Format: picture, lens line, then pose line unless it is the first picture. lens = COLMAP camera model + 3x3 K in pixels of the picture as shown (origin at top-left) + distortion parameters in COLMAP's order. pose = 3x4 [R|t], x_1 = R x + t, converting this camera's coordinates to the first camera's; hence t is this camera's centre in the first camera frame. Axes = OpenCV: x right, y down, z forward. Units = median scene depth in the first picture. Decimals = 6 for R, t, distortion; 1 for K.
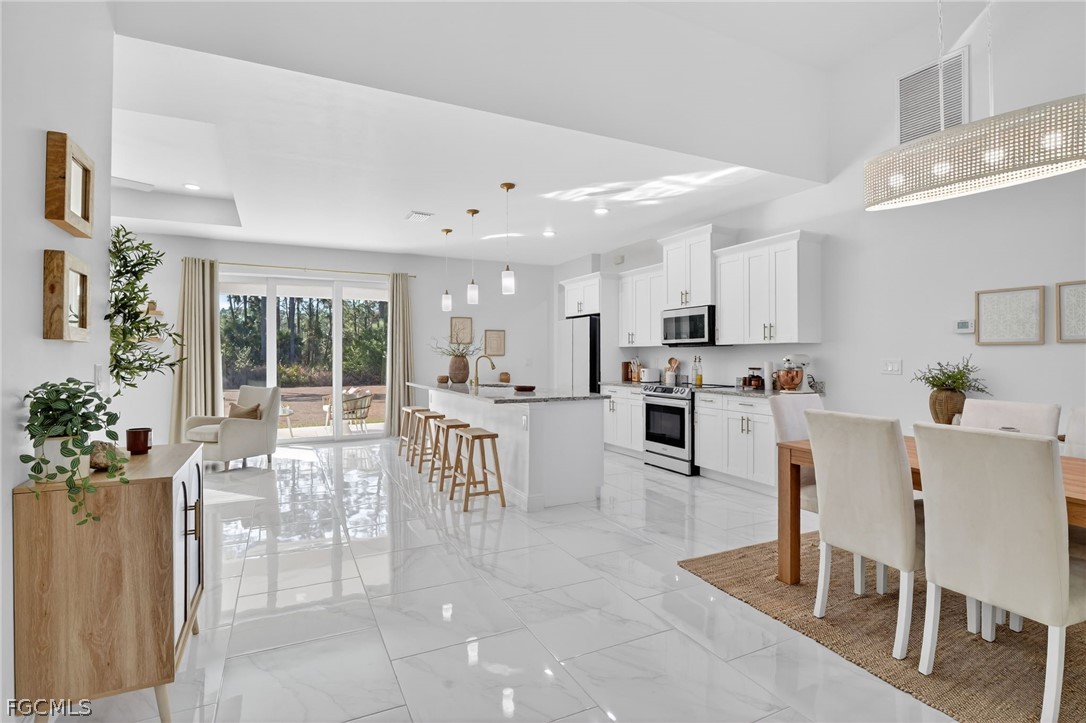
lens RADIAL K [[527.2, 0, 541.4], [0, 527.2, 354.2], [0, 0, 1]] dist [-0.022885, -0.000765]
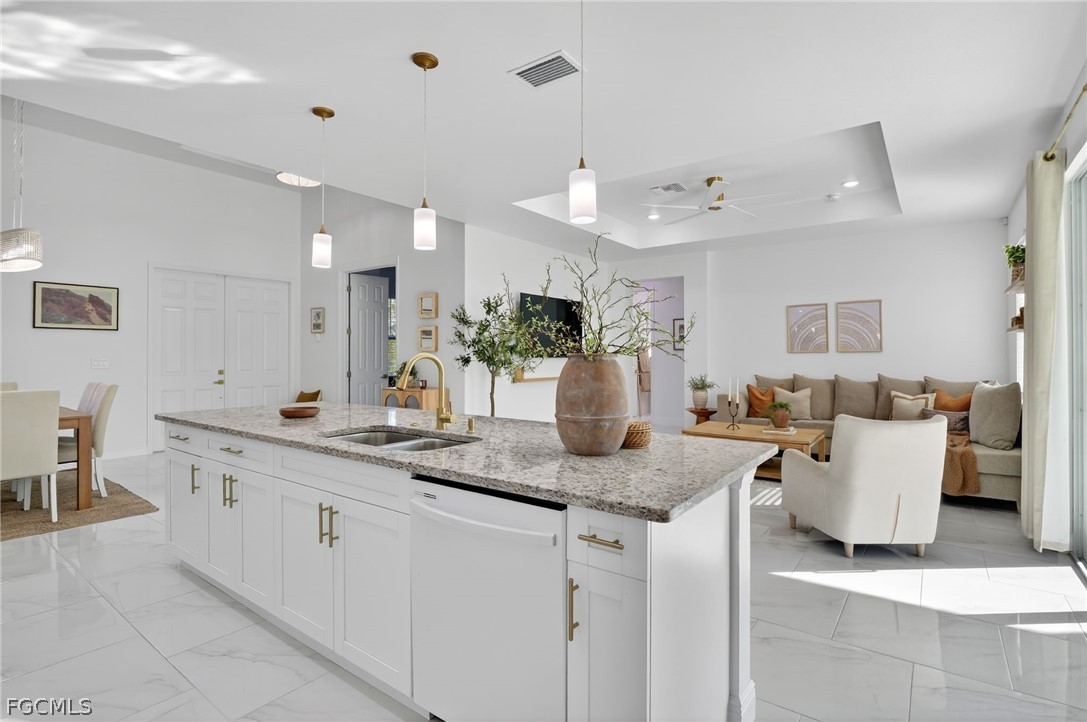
lens RADIAL K [[524.5, 0, 540.0], [0, 524.5, 362.5], [0, 0, 1]] dist [-0.019977, -0.001137]
pose [[-0.890804, 0.003604, -0.454373, -0.012320], [-0.000272, 0.999964, 0.008465, 0.004330], [0.454387, 0.007664, -0.890771, 1.362324]]
